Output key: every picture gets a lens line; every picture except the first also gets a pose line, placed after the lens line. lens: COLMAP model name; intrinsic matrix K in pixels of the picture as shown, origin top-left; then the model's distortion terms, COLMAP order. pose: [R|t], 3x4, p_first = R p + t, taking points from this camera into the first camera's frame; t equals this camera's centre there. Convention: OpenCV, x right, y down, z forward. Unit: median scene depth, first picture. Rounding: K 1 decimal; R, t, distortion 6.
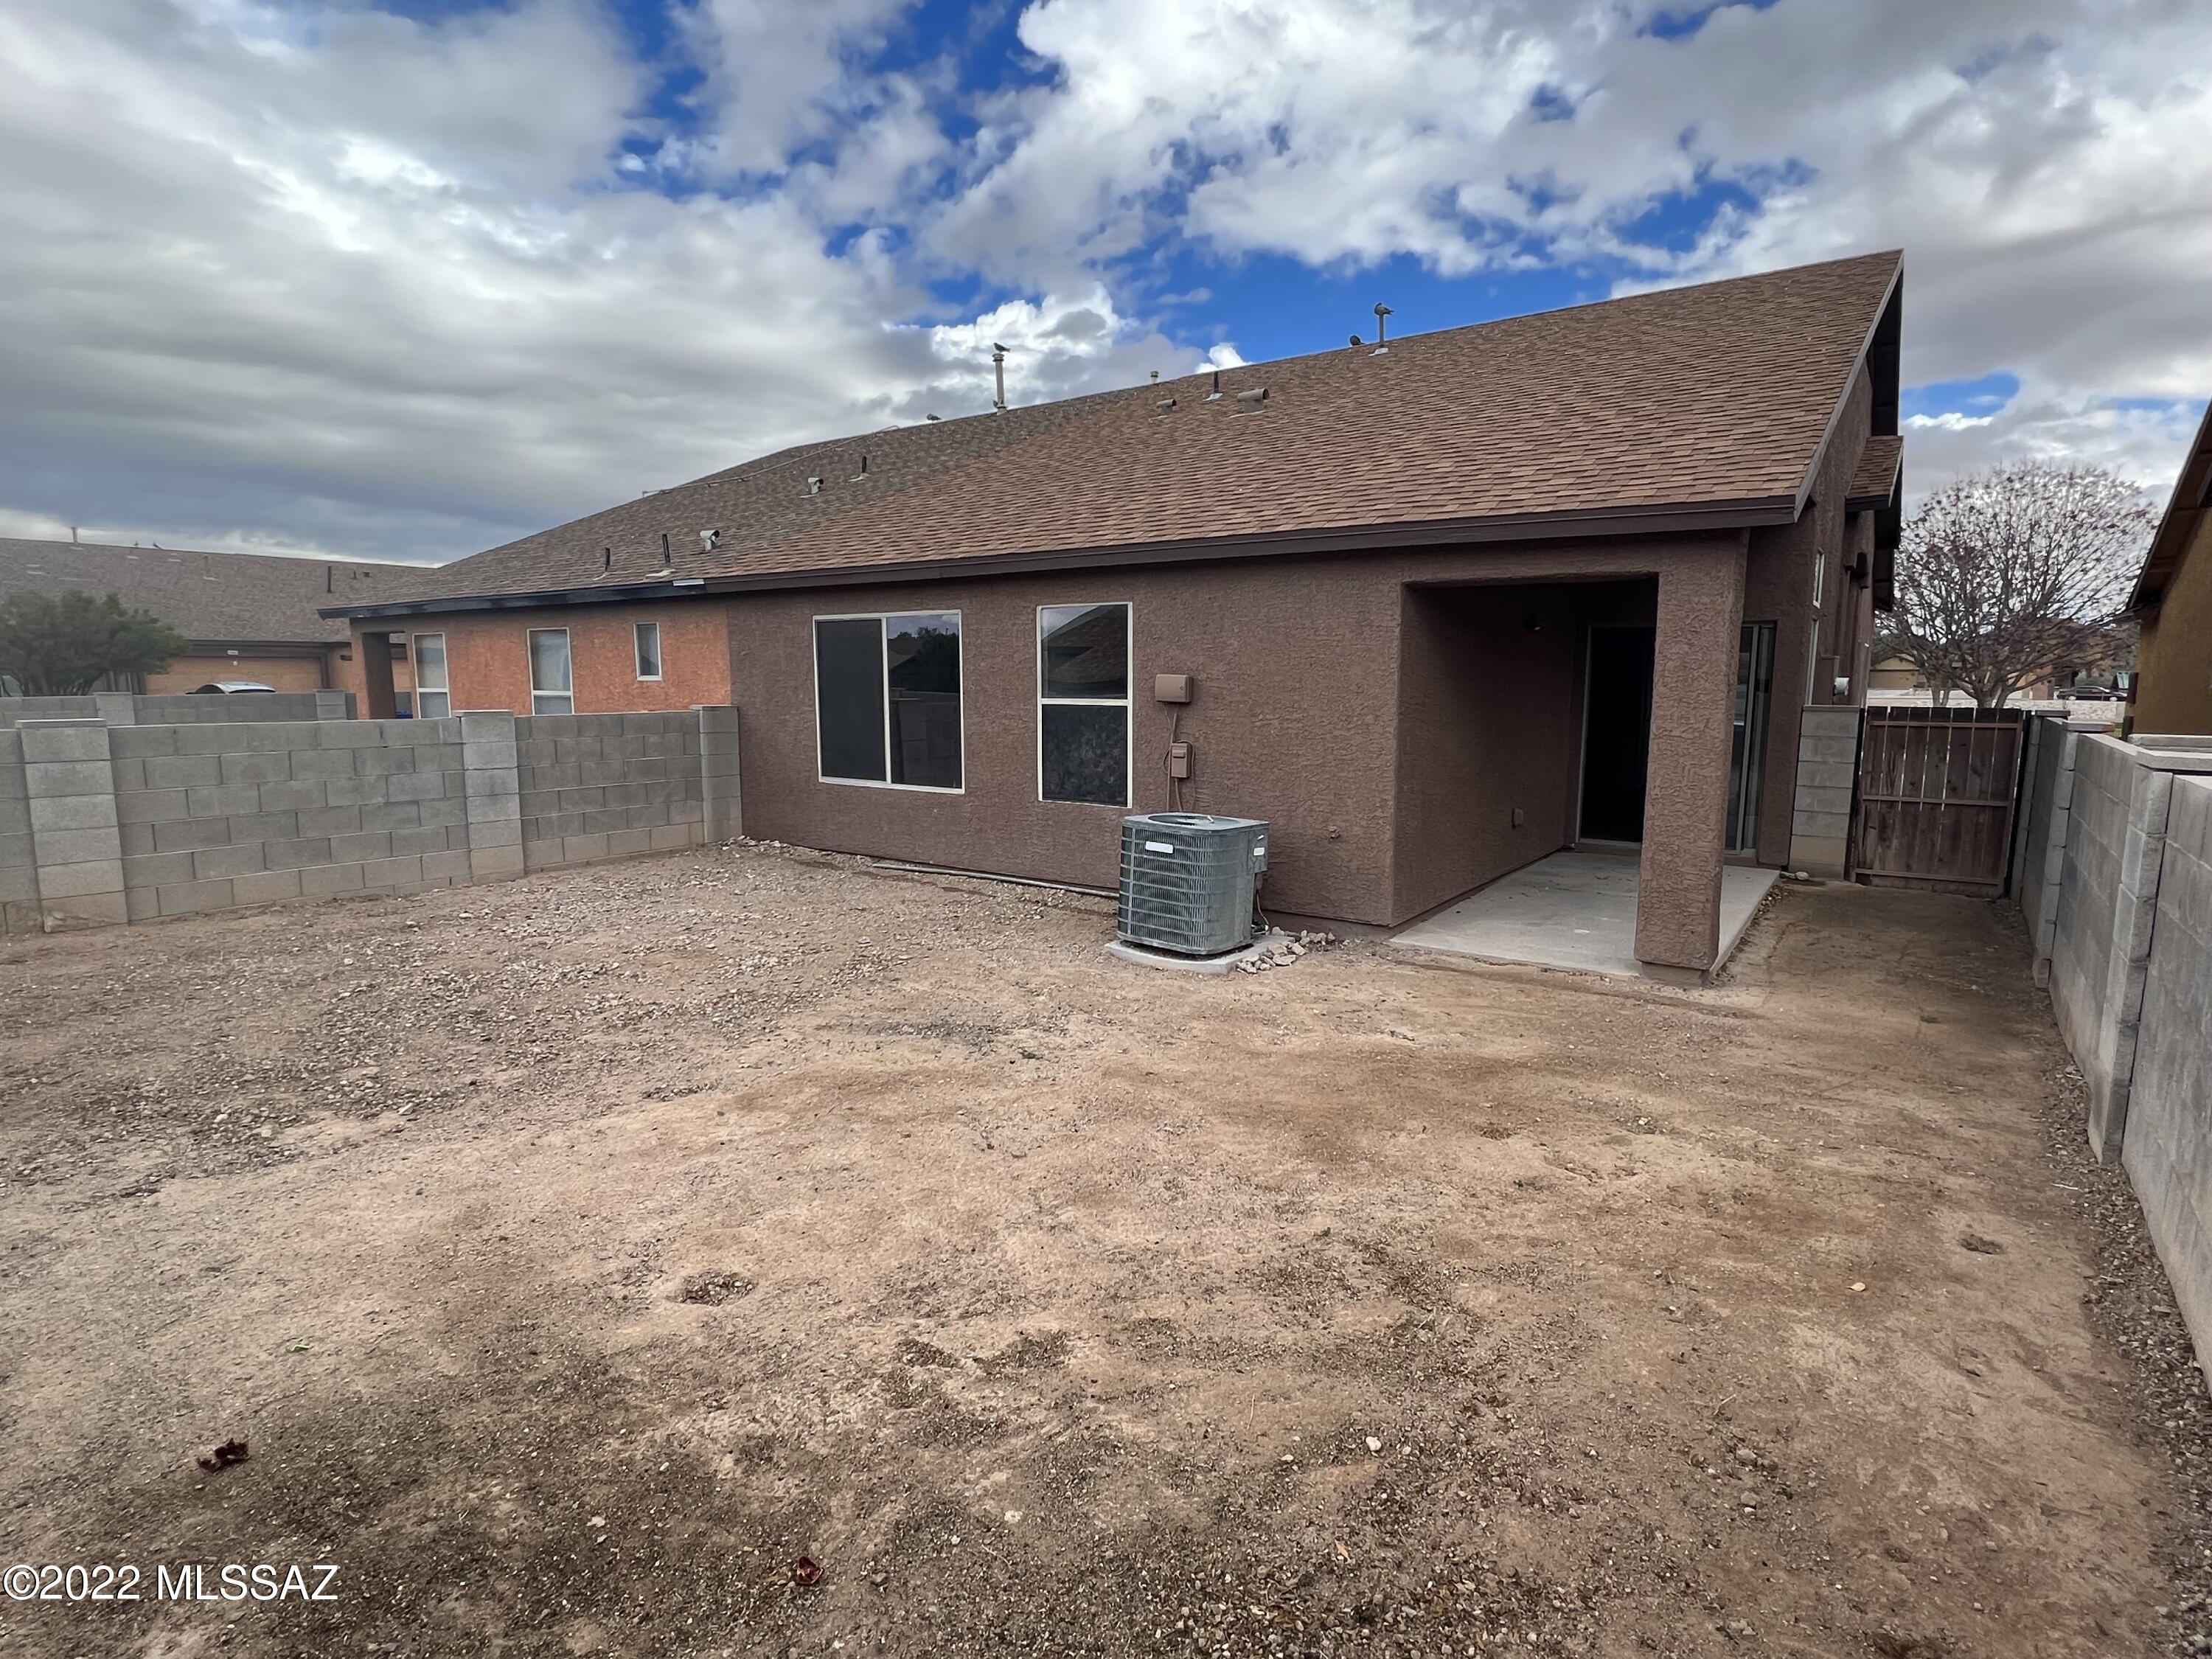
lens RADIAL K [[1129.0, 0, 1098.2], [0, 1129.0, 829.9], [0, 0, 1]] dist [0.000740, 0.001770]
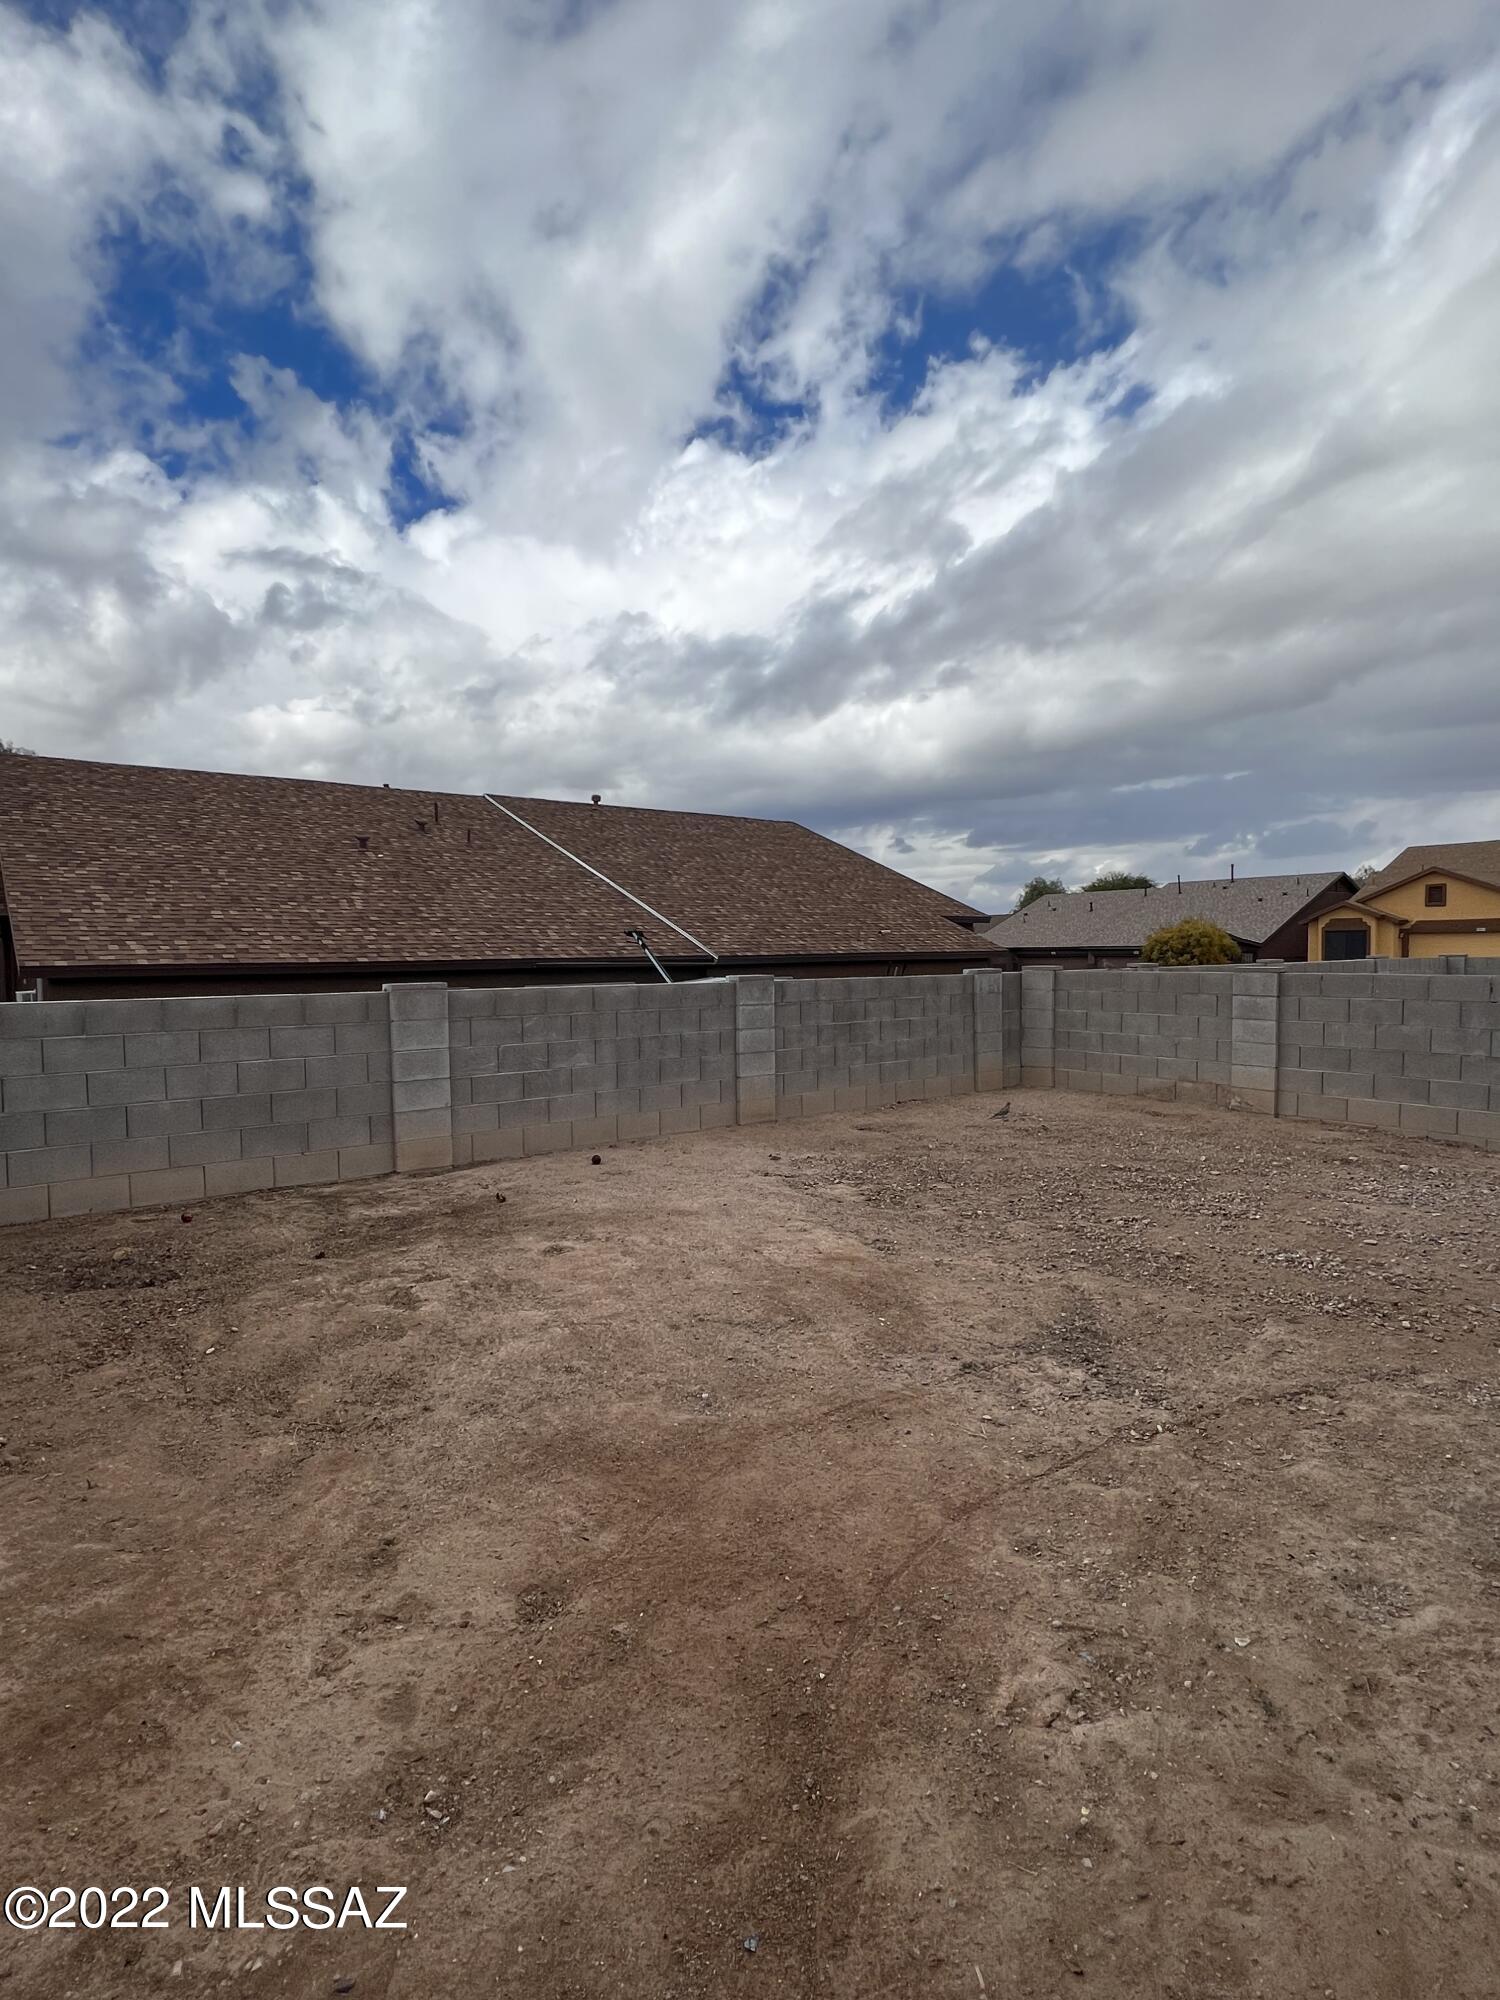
lens RADIAL K [[1020.8, 0, 750.0], [0, 1020.8, 1000.0], [0, 0, 1]] dist [0.000740, 0.001770]
pose [[-0.276064, 0.048076, -0.959936, 0.877603], [-0.119226, 0.989321, 0.083836, -0.147271], [0.953716, 0.137594, -0.267384, 1.234031]]
